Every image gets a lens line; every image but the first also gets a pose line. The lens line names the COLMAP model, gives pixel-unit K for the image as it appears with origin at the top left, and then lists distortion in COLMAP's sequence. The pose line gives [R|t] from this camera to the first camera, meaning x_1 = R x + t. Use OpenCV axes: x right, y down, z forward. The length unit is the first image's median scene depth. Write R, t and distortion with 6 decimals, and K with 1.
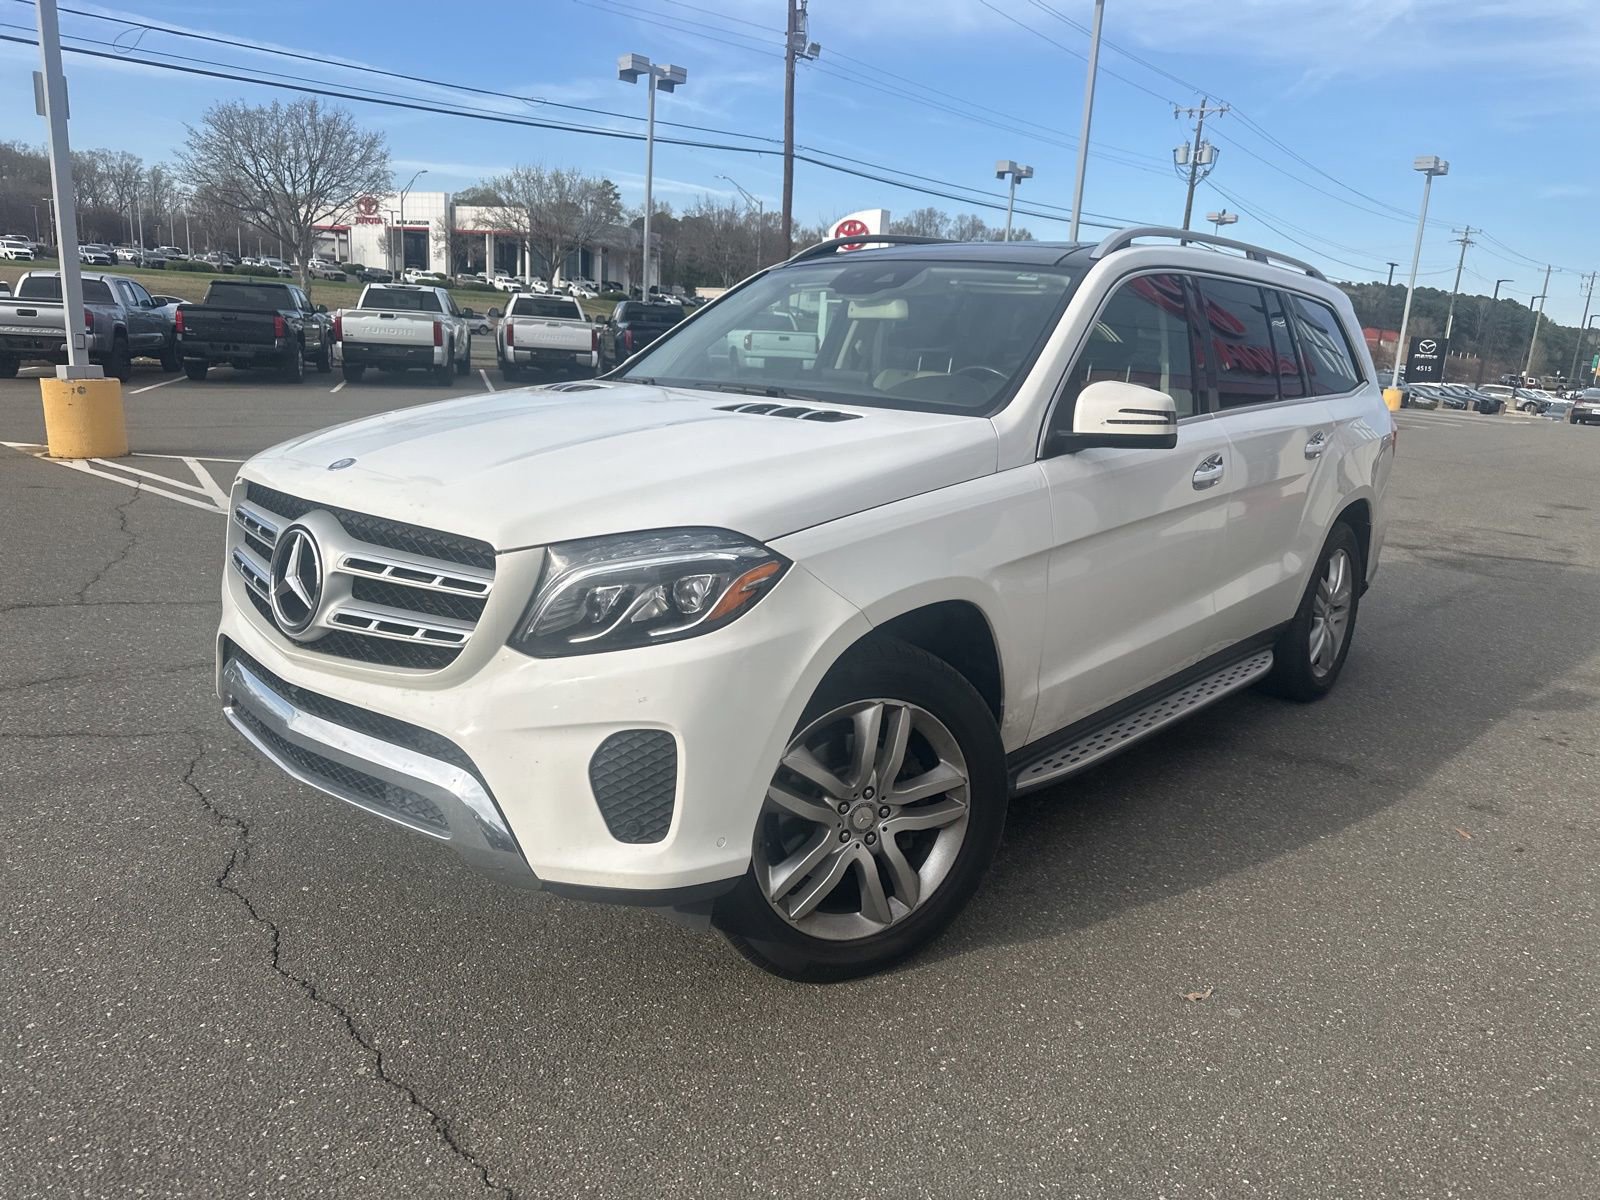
lens RADIAL K [[1040.0, 0, 778.1], [0, 1040.0, 599.8], [0, 0, 1]] dist [0.023923, -0.030093]
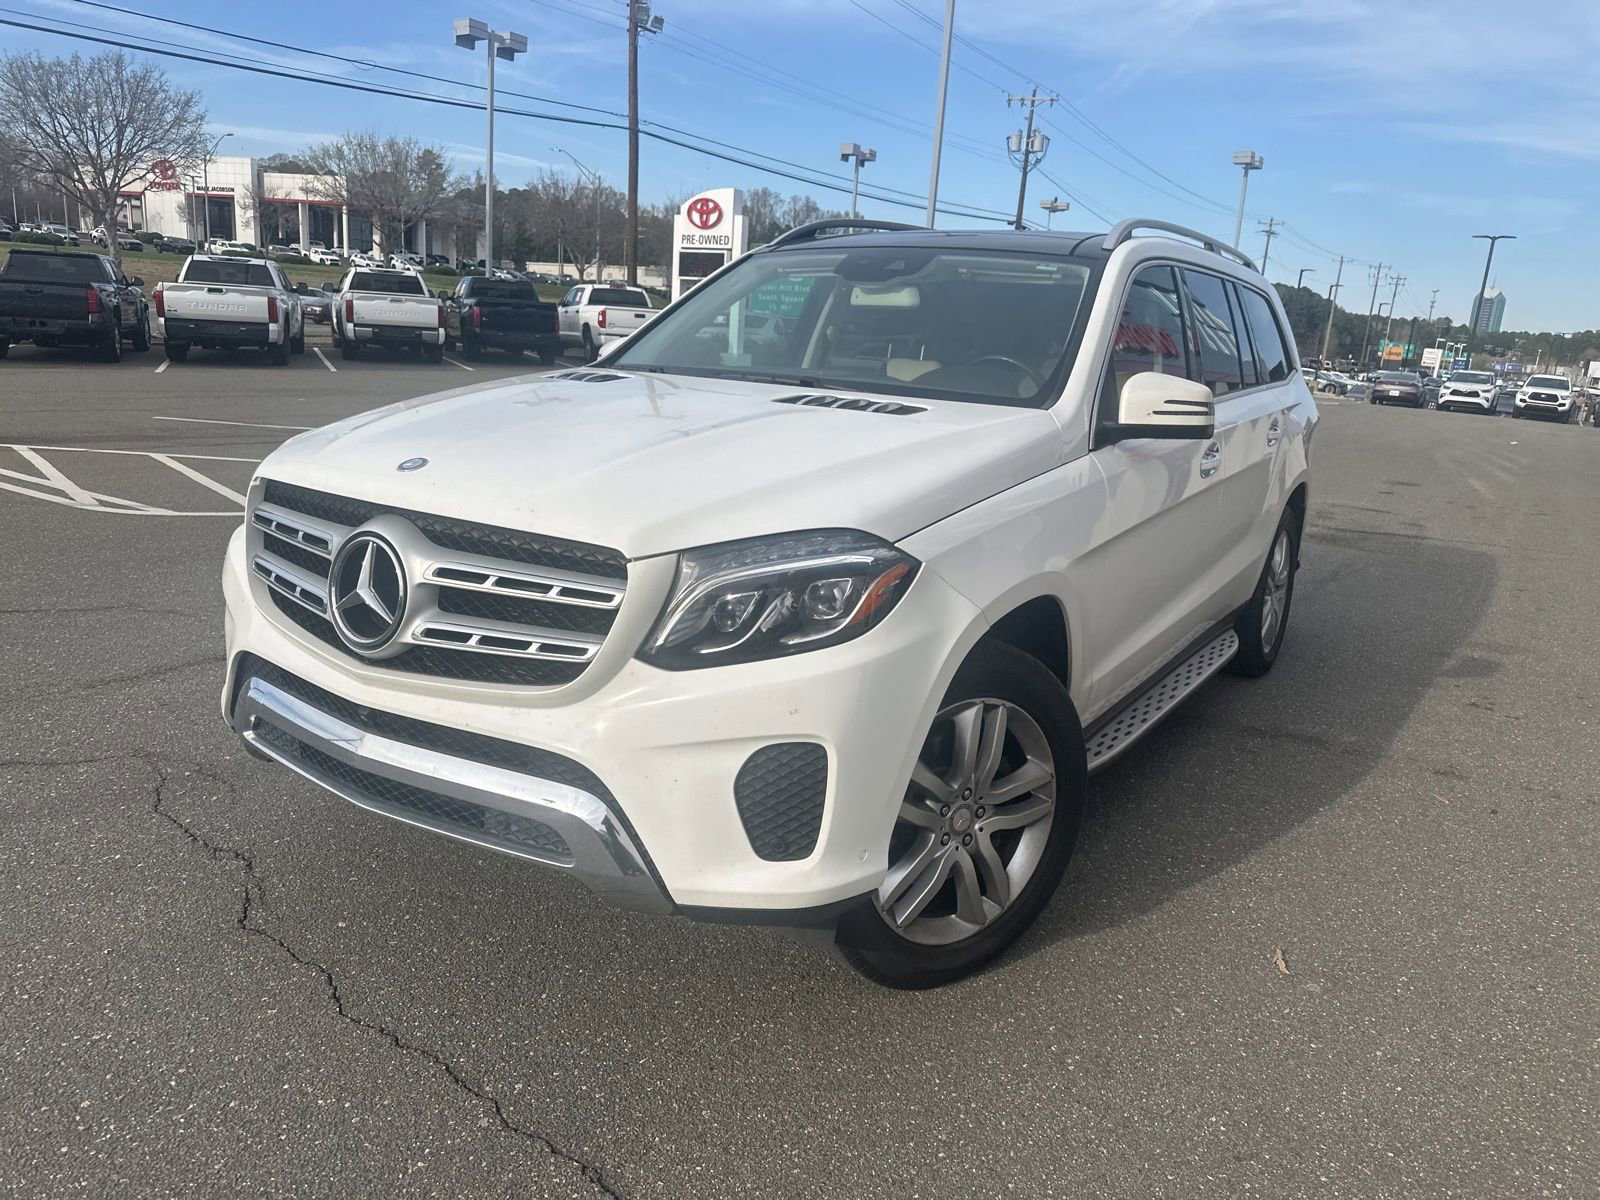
lens RADIAL K [[1047.4, 0, 763.4], [0, 1047.4, 596.3], [0, 0, 1]] dist [0.022217, -0.030162]
pose [[0.991325, -0.024603, 0.129109, -0.194482], [0.022888, 0.999629, 0.014751, -0.017127], [-0.129424, -0.011668, 0.991521, 0.037134]]
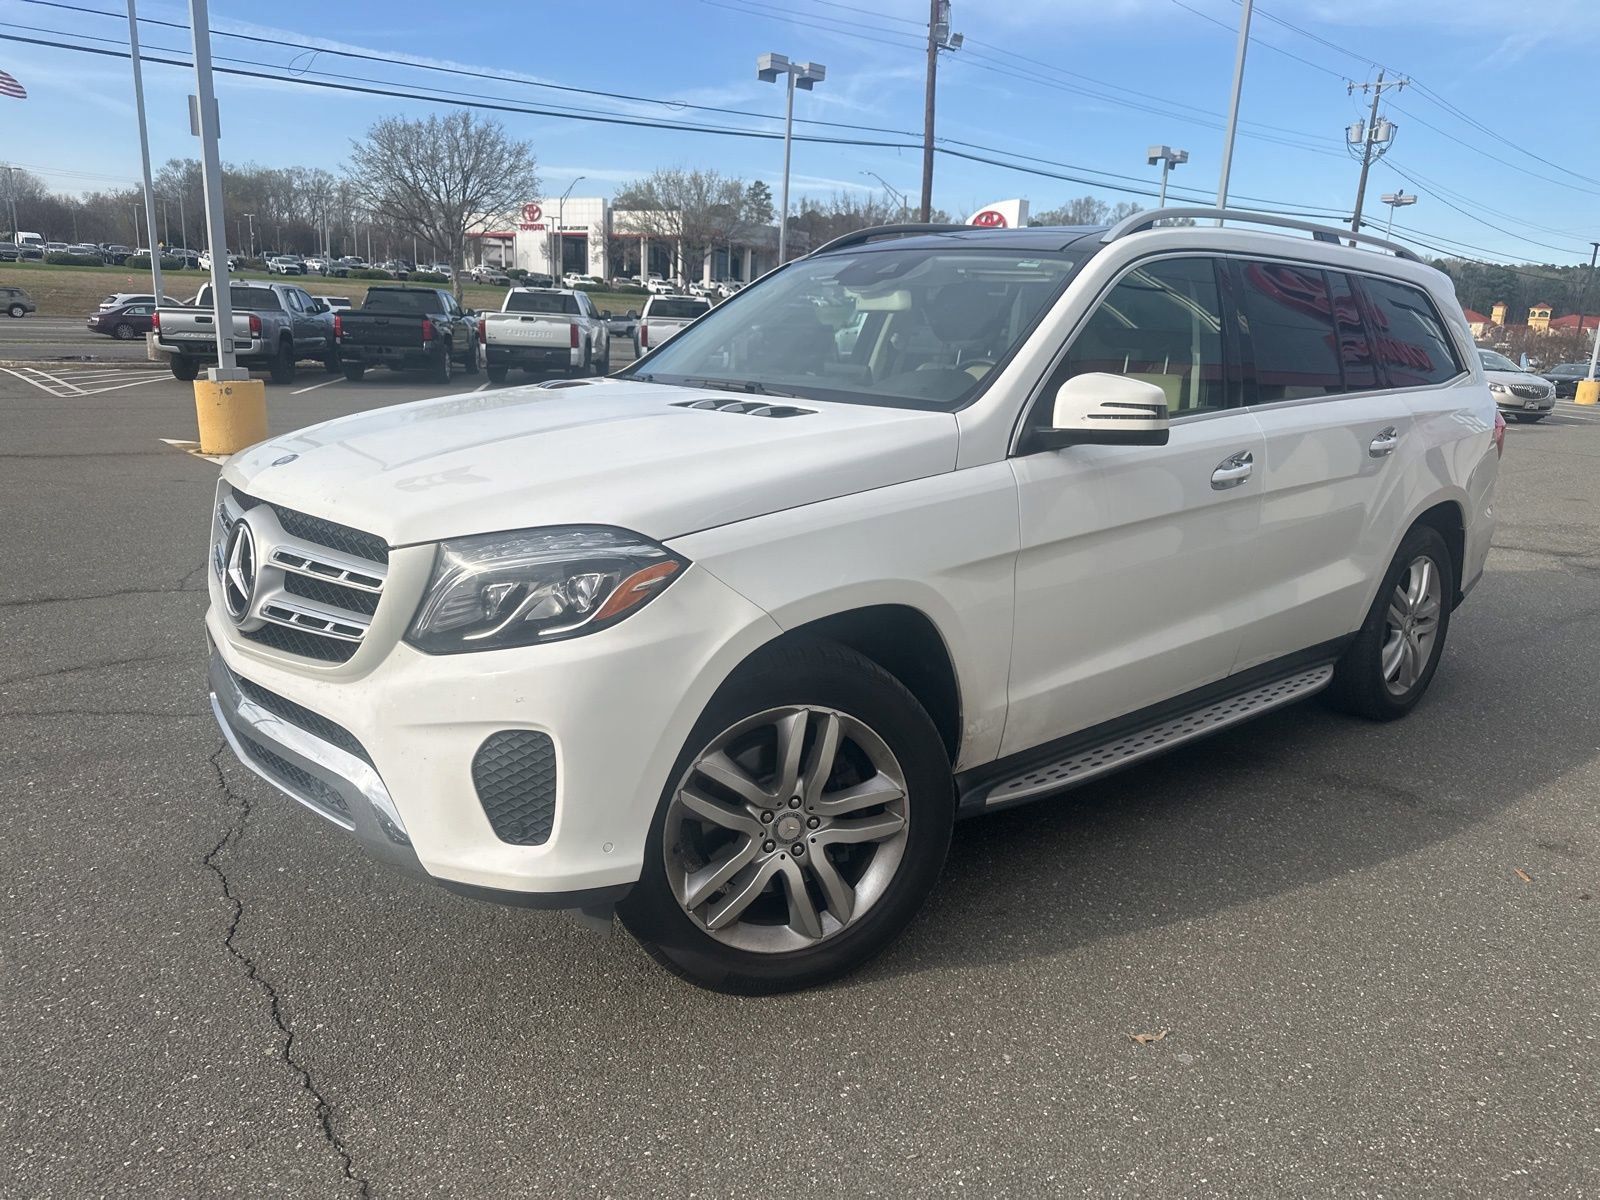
lens RADIAL K [[1040.0, 0, 778.1], [0, 1040.0, 599.8], [0, 0, 1]] dist [0.023923, -0.030093]
pose [[0.991245, 0.019384, -0.130607, 0.165456], [-0.019026, 0.999811, 0.003982, -0.004782], [0.130659, -0.001462, 0.991426, 0.035682]]
